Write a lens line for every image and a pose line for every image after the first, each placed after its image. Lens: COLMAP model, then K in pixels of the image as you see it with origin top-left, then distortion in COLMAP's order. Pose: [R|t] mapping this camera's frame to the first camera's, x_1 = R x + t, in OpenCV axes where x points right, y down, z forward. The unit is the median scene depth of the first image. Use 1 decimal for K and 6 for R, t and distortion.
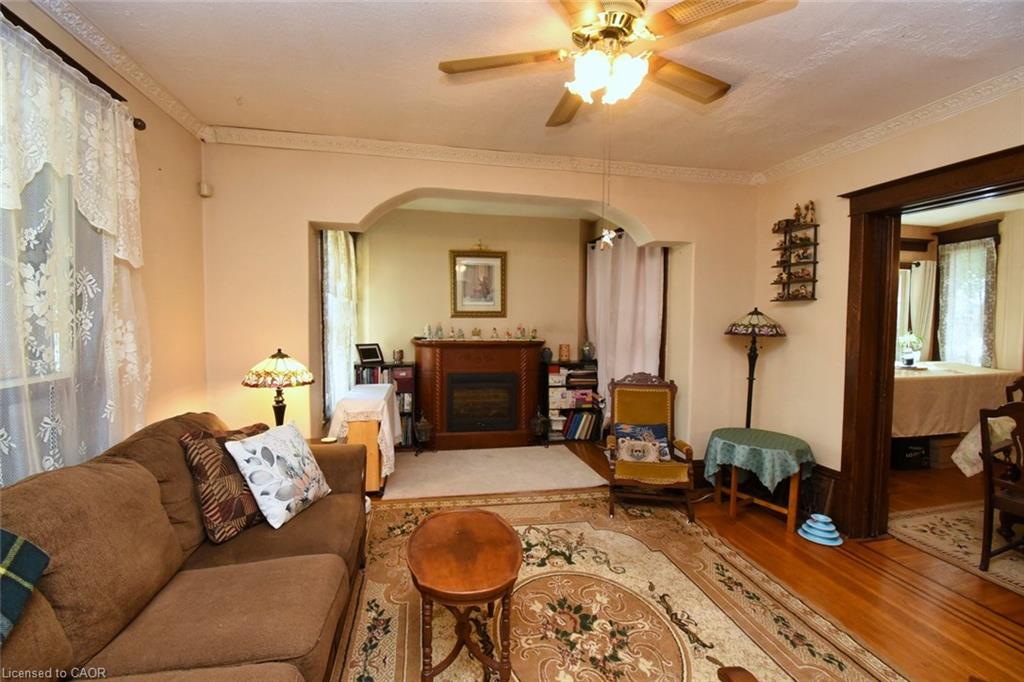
lens RADIAL K [[449.2, 0, 507.1], [0, 449.2, 344.6], [0, 0, 1]] dist [0.016973, -0.024458]
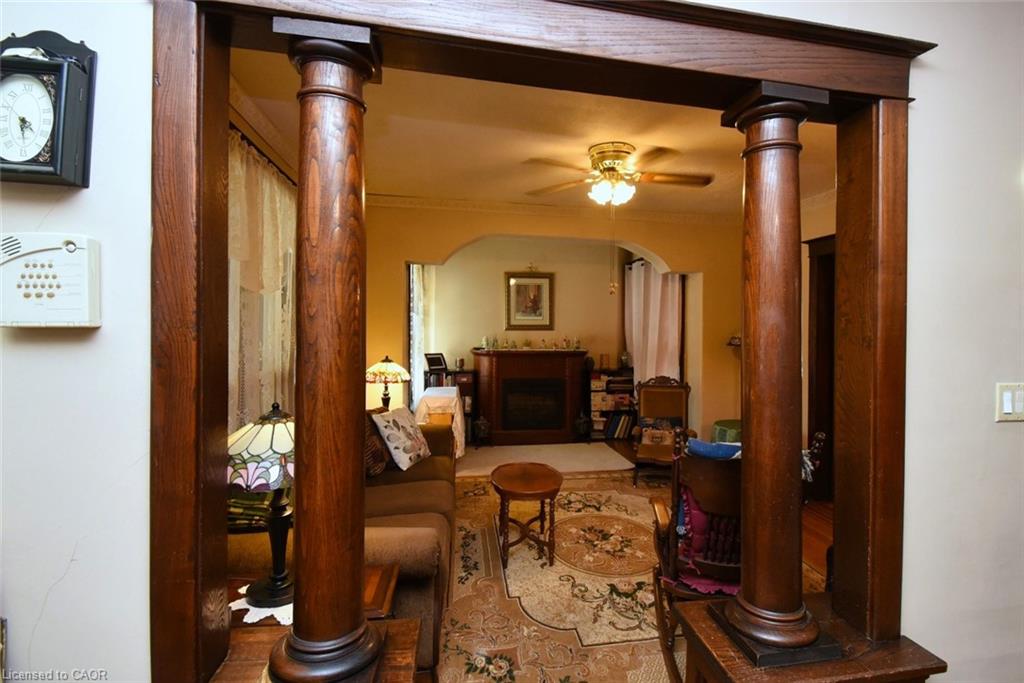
lens RADIAL K [[507.9, 0, 559.0], [0, 507.9, 334.6], [0, 0, 1]] dist [0.020817, -0.039365]
pose [[0.999975, 0.000857, 0.006957, 0.004641], [-0.000556, 0.999067, -0.043177, 0.009668], [-0.006988, 0.043172, 0.999043, -0.457501]]
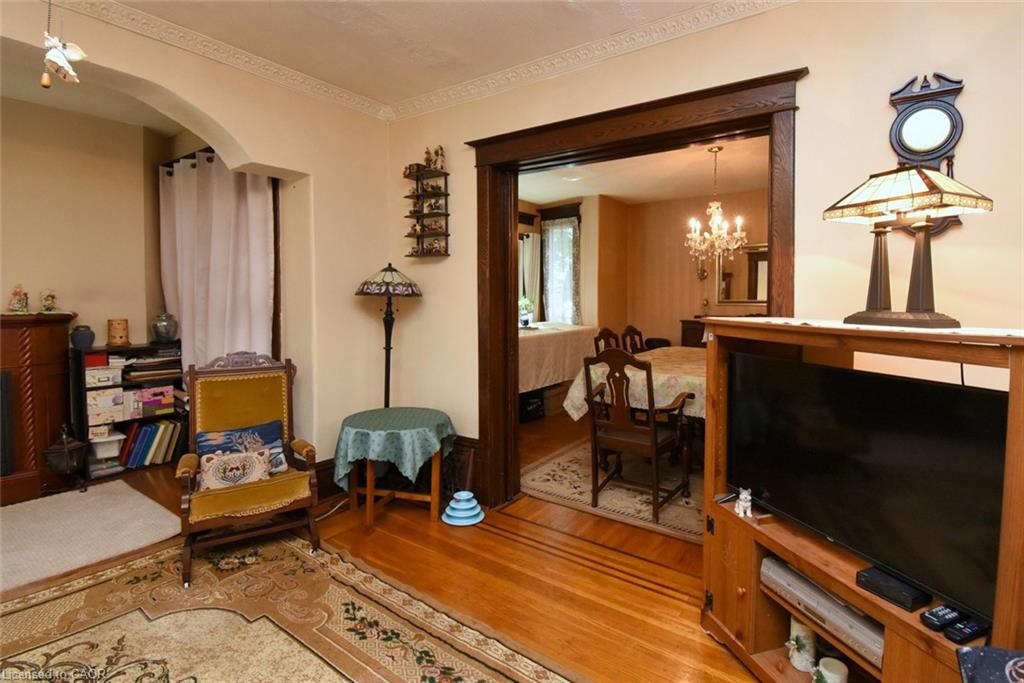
lens RADIAL K [[493.9, 0, 538.1], [0, 493.9, 312.4], [0, 0, 1]] dist [0.019419, -0.025705]
pose [[0.719634, -0.028260, 0.693778, 0.115111], [0.039844, 0.999206, -0.000628, 0.022987], [-0.693209, 0.028095, 0.720189, 0.154087]]
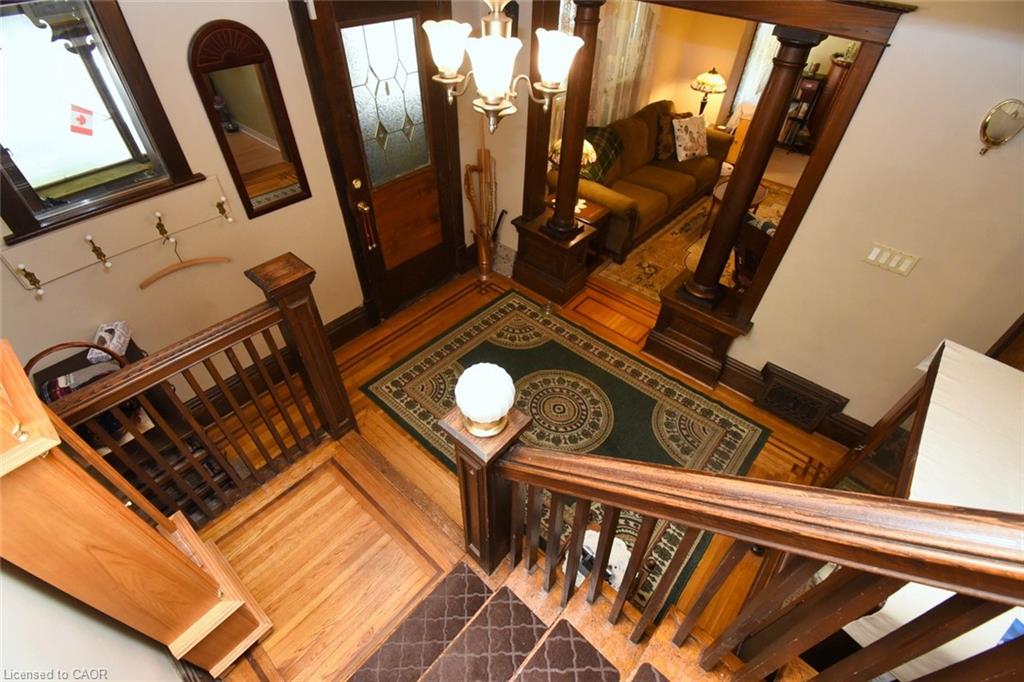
lens RADIAL K [[449.2, 0, 507.1], [0, 449.2, 344.6], [0, 0, 1]] dist [0.016973, -0.024458]
pose [[0.612957, 0.549750, -0.567502, 0.530692], [-0.052576, 0.745038, 0.664946, -0.271124], [0.788365, -0.377747, 0.485580, -0.818816]]
